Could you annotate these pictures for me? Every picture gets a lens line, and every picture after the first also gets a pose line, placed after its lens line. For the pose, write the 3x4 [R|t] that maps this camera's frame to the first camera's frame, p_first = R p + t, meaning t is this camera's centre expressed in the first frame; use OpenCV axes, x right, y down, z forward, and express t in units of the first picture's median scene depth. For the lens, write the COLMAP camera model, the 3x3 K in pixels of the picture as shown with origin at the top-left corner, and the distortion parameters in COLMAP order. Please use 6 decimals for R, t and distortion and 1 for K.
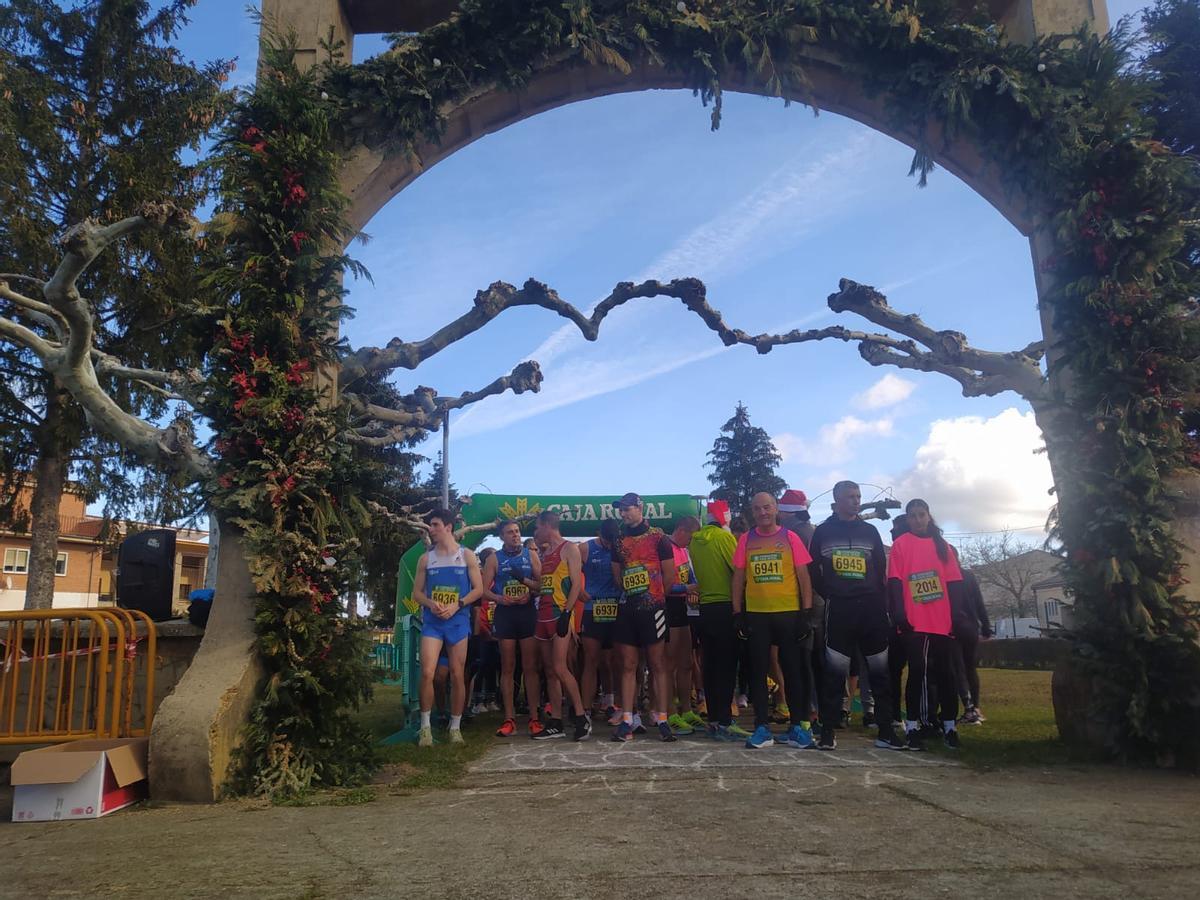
lens RADIAL K [[890.2, 0, 602.4], [0, 890.2, 453.6], [0, 0, 1]] dist [0.063286, -0.082400]
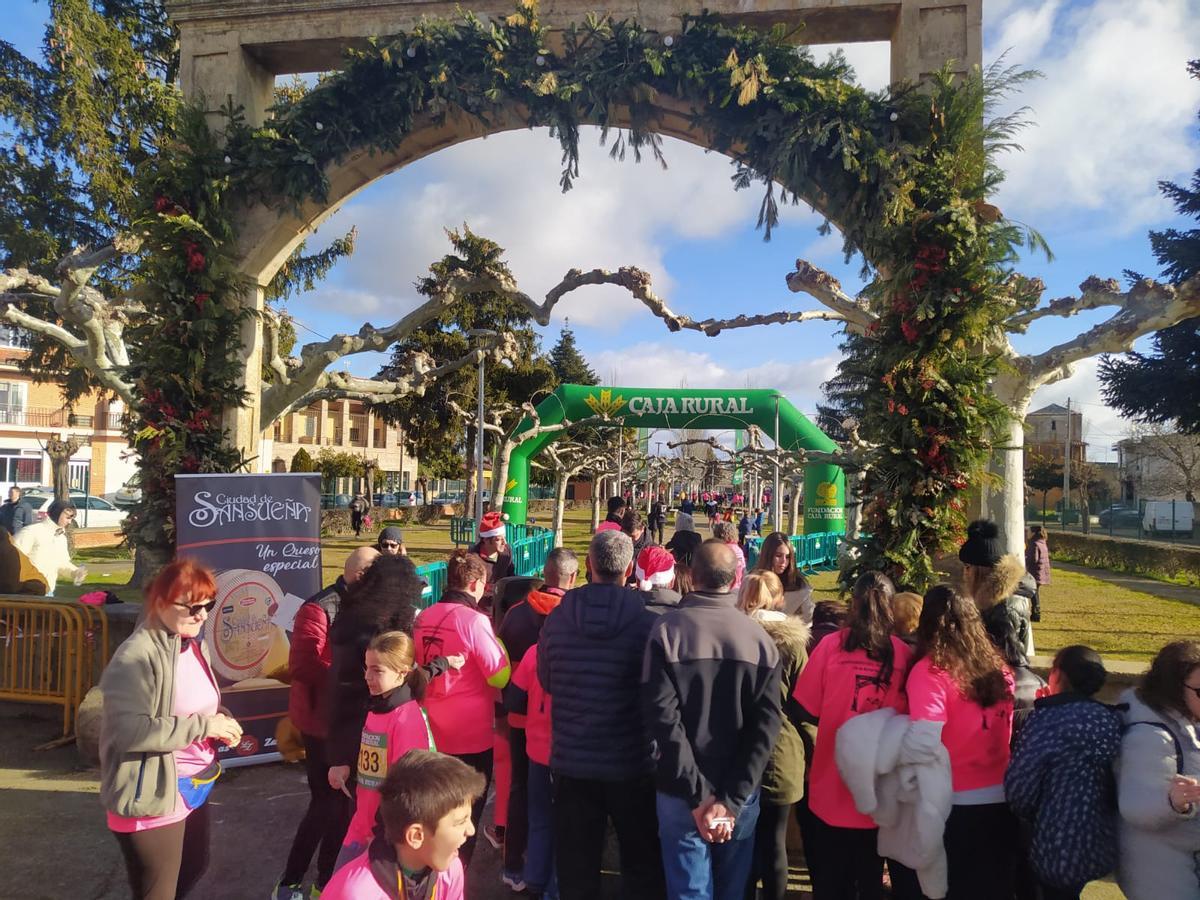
lens RADIAL K [[890.2, 0, 603.9], [0, 890.2, 457.8], [0, 0, 1]] dist [0.063286, -0.082400]
pose [[0.983181, 0.044649, -0.177093, 0.370719], [-0.011760, 0.983121, 0.182578, -0.241840], [0.182255, -0.177425, 0.967111, -0.071119]]
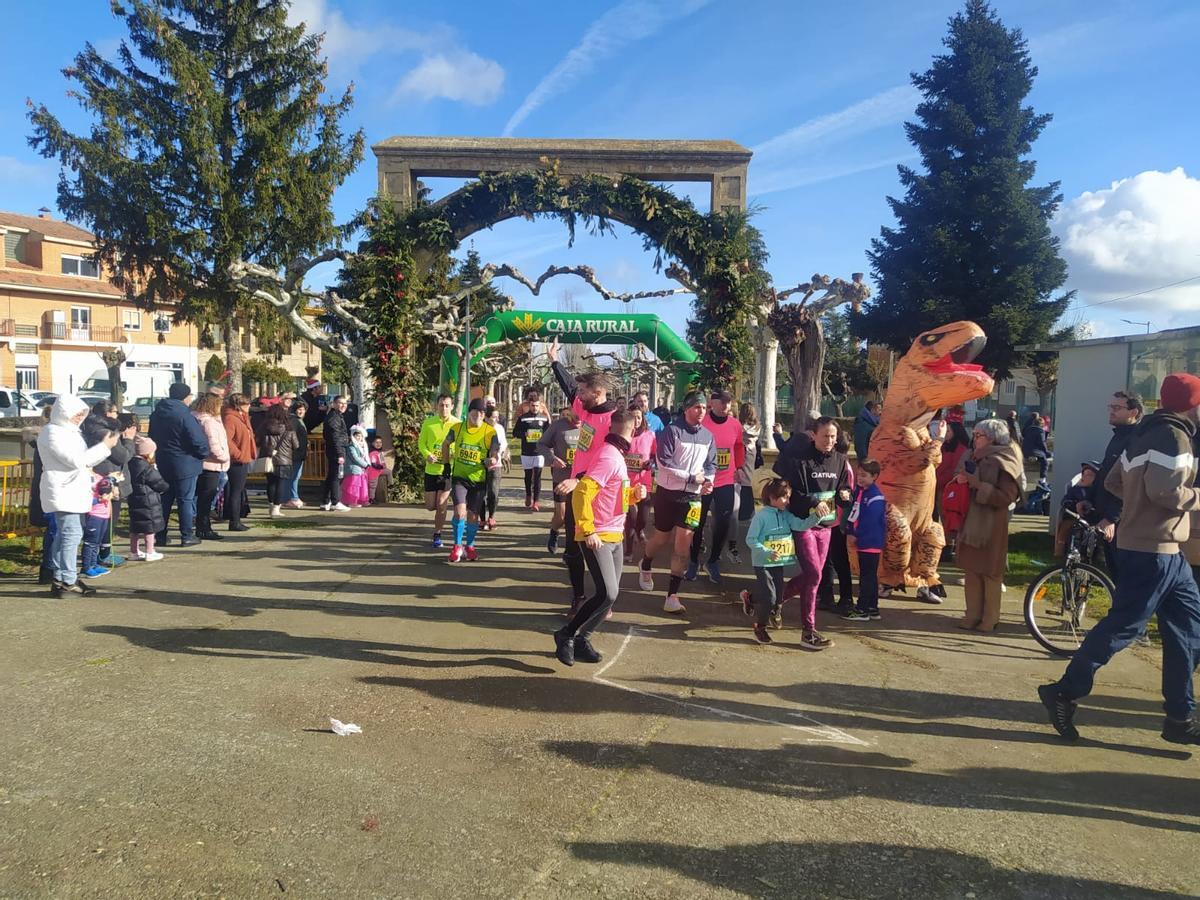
lens RADIAL K [[890.2, 0, 616.3], [0, 890.2, 473.7], [0, 0, 1]] dist [0.063286, -0.082400]
pose [[0.998690, 0.046756, -0.020769, 0.326363], [-0.038462, 0.953838, 0.297849, -0.501322], [0.033736, -0.296660, 0.954387, -1.446616]]
